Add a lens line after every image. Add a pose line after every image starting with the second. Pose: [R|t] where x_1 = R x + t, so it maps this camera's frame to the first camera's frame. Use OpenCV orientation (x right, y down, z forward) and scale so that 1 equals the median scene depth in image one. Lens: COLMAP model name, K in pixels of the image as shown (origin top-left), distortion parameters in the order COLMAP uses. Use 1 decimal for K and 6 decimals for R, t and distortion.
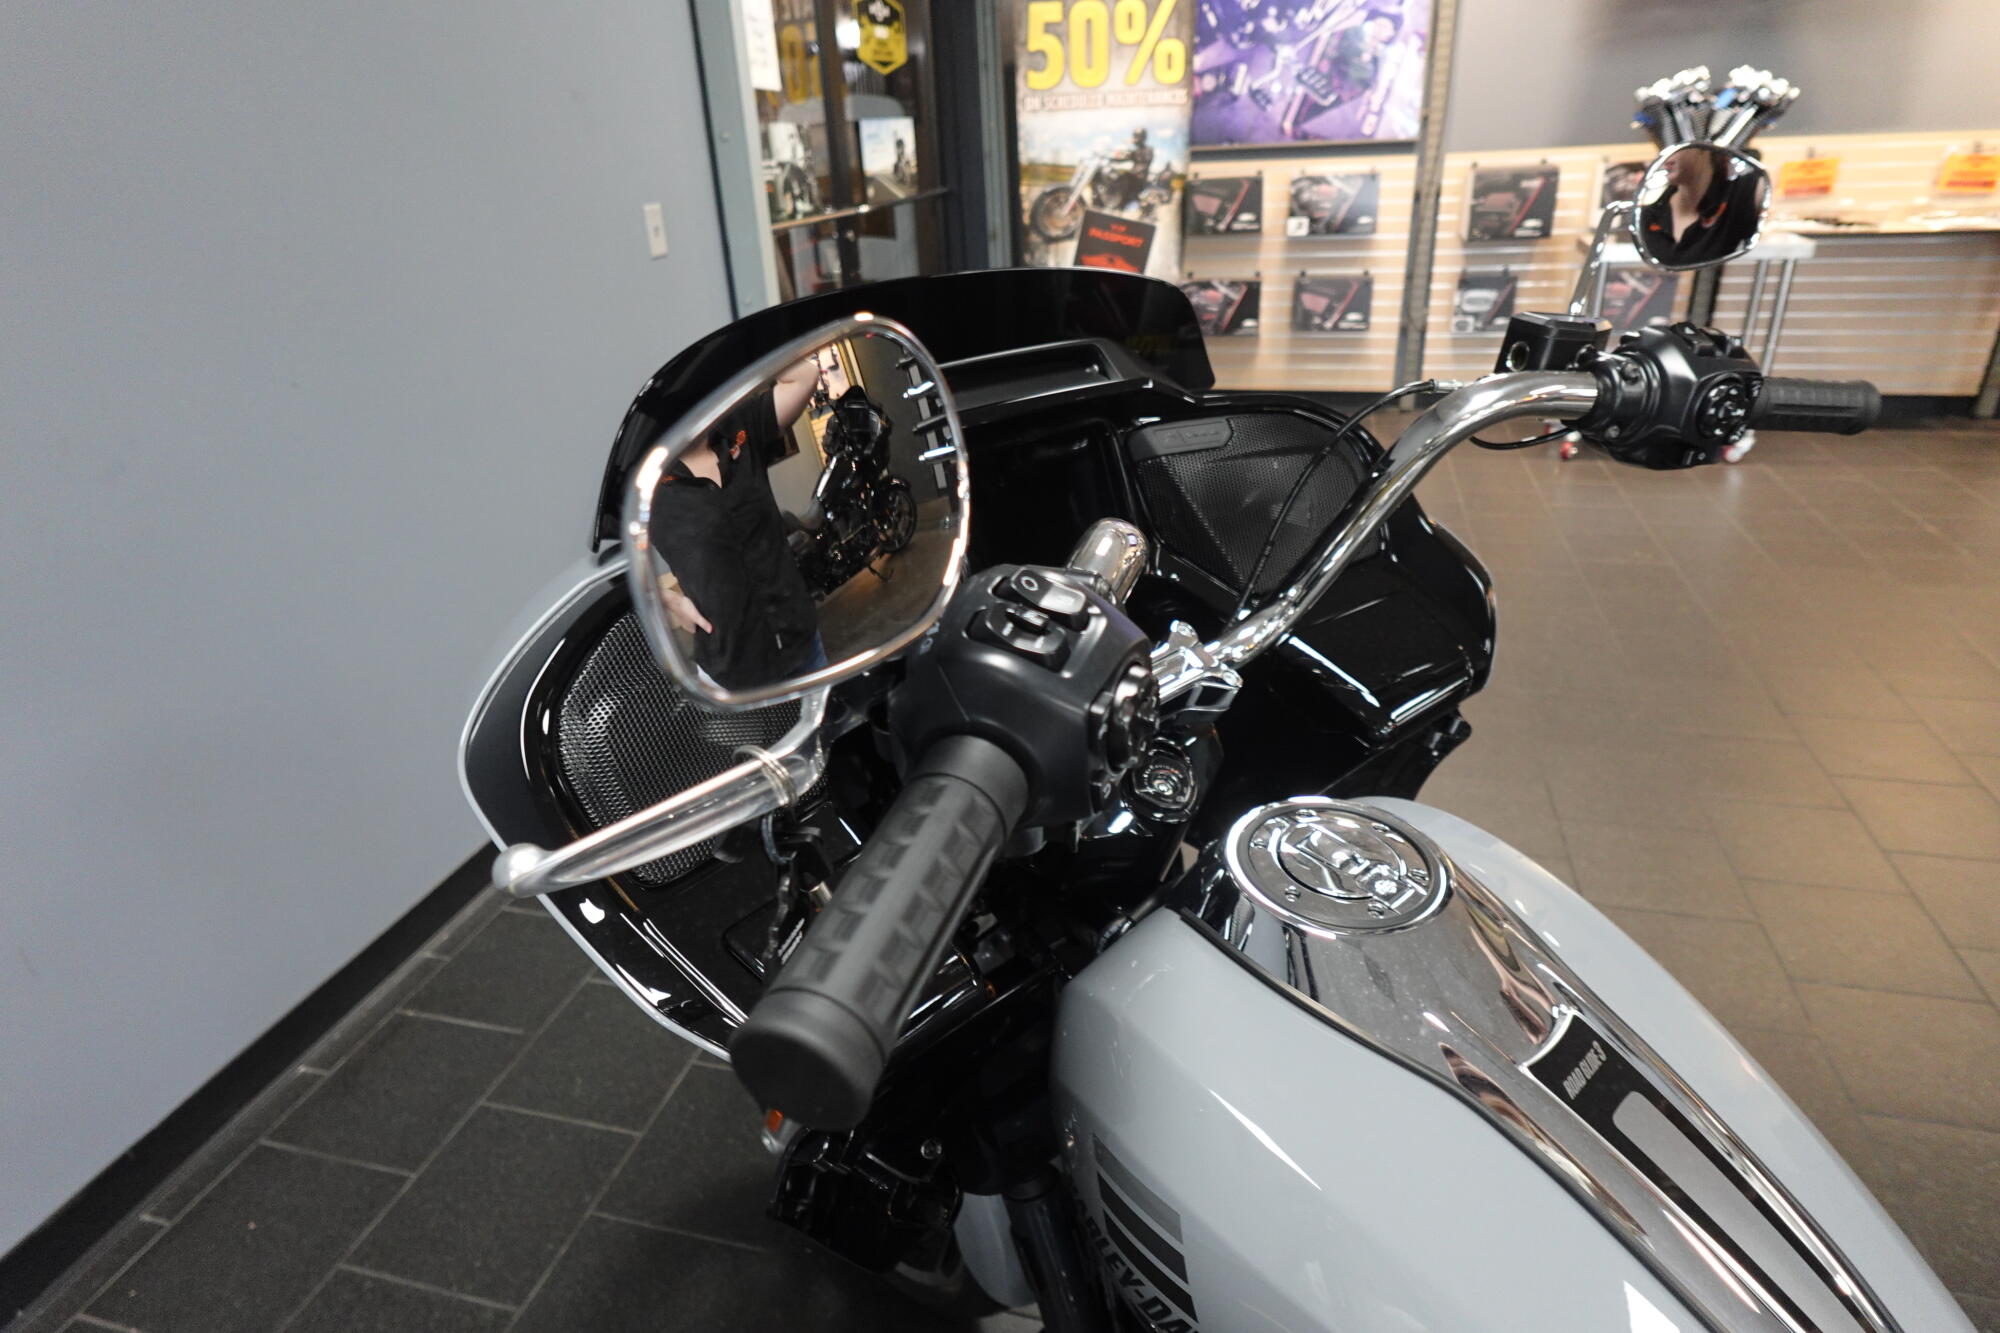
lens RADIAL K [[1124.8, 0, 1004.5], [0, 1124.8, 666.9], [0, 0, 1]] dist [0.000220, -0.002173]
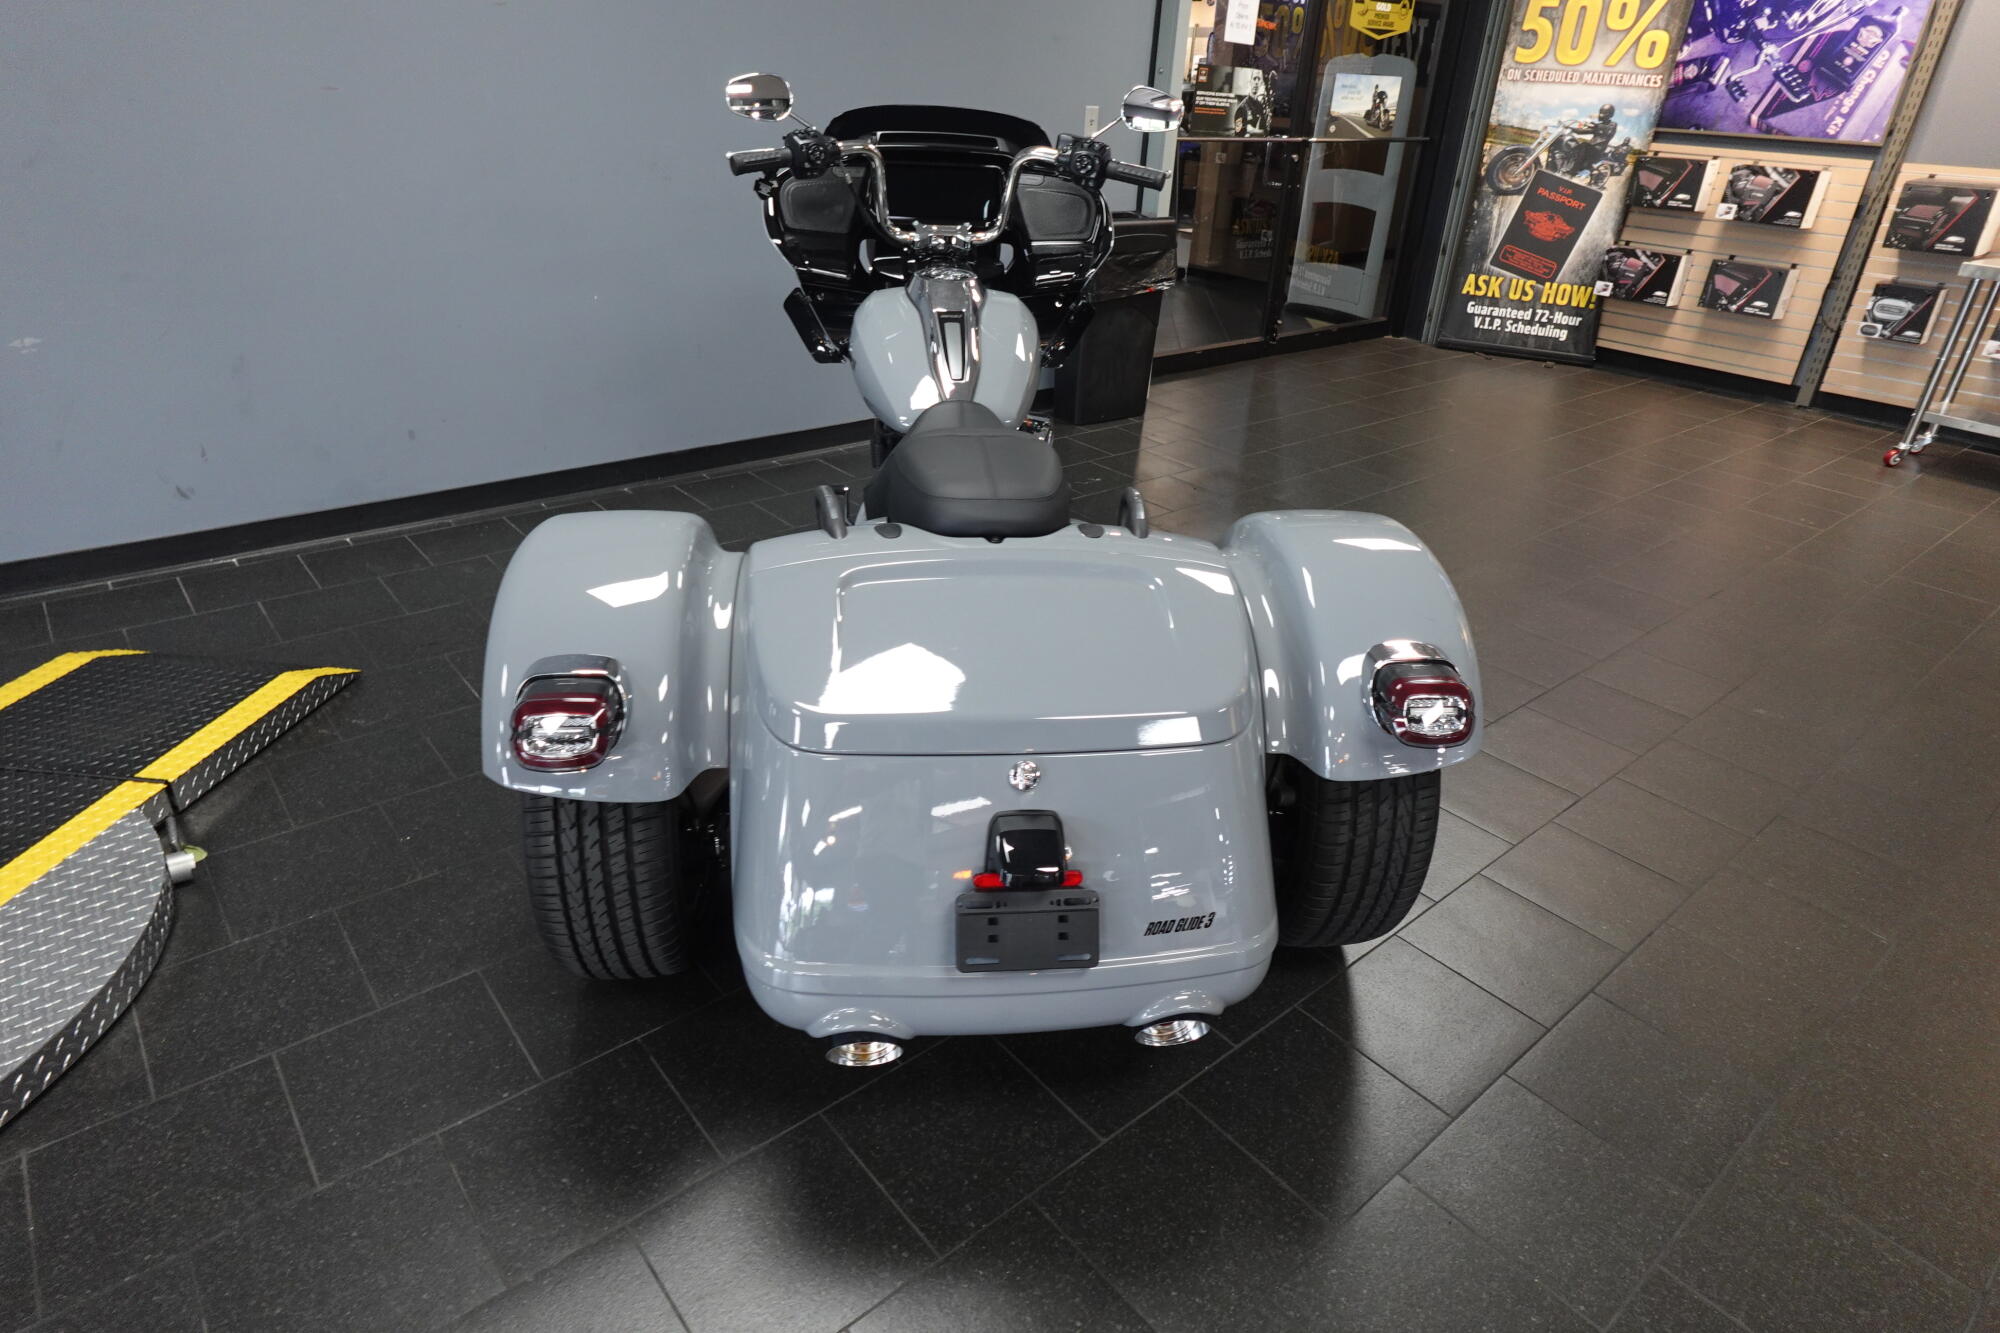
lens RADIAL K [[1124.8, 0, 1005.5], [0, 1124.8, 673.0], [0, 0, 1]] dist [0.000220, -0.002173]
pose [[0.815055, 0.344408, -0.465905, 0.358561], [-0.323303, 0.937659, 0.127553, 0.118530], [0.480791, 0.046666, 0.875593, -0.277666]]
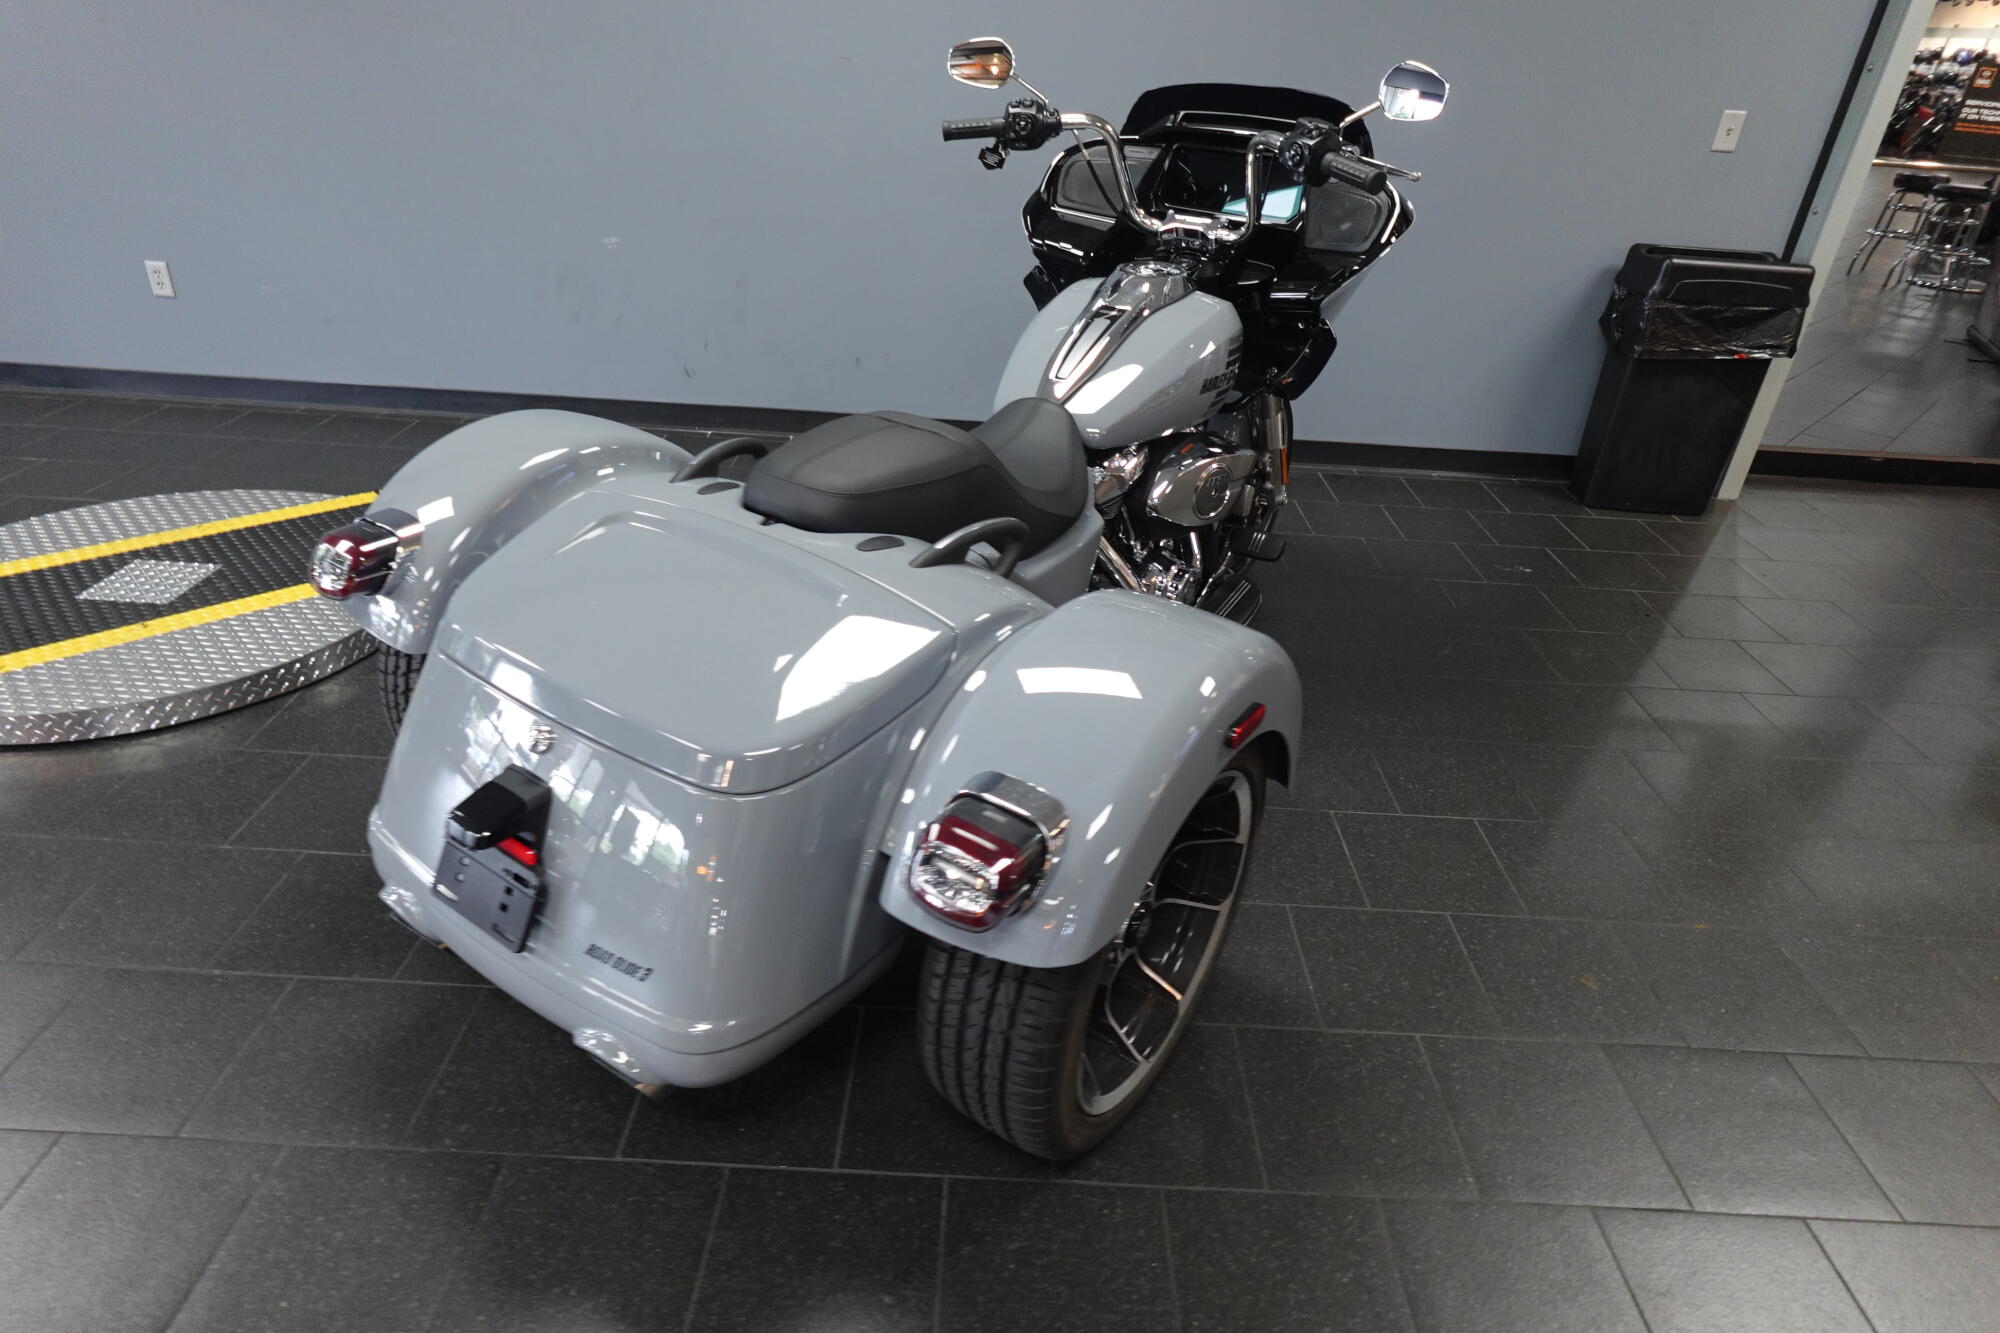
lens RADIAL K [[1124.8, 0, 1004.0], [0, 1124.8, 673.3], [0, 0, 1]] dist [0.000220, -0.002173]
pose [[0.240922, 0.536973, -0.808466, 0.476508], [-0.478619, 0.790402, 0.382346, 0.008553], [0.844322, 0.294832, 0.447431, -0.062220]]
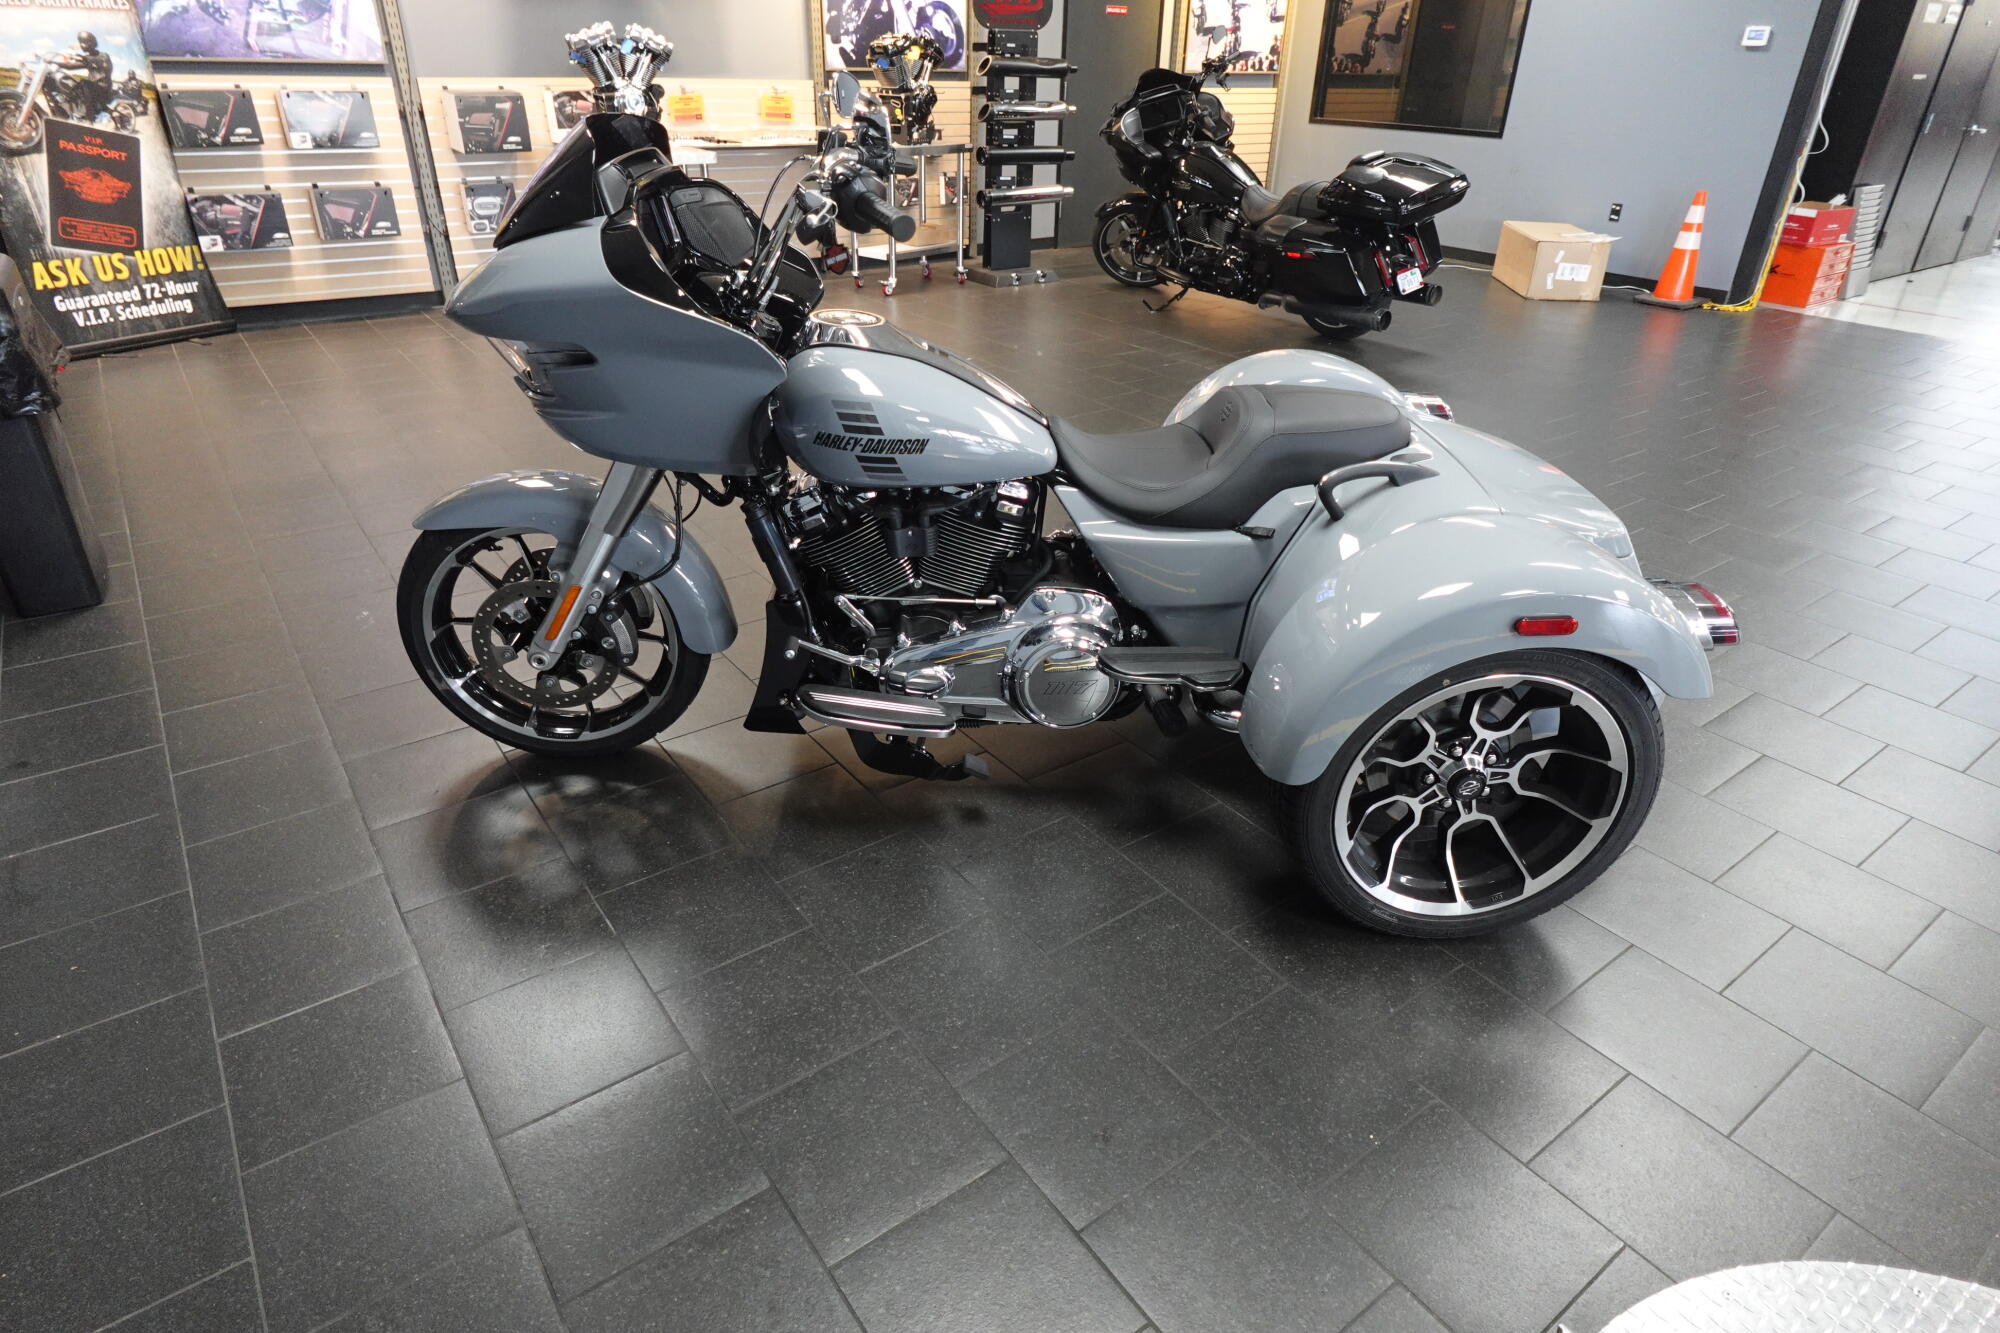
lens RADIAL K [[1124.8, 0, 1004.6], [0, 1124.8, 669.4], [0, 0, 1]] dist [0.000220, -0.002173]
pose [[0.618975, -0.322331, 0.716221, -0.257076], [0.288410, 0.941480, 0.174457, 0.089951], [-0.730541, 0.098580, 0.675716, -0.163456]]
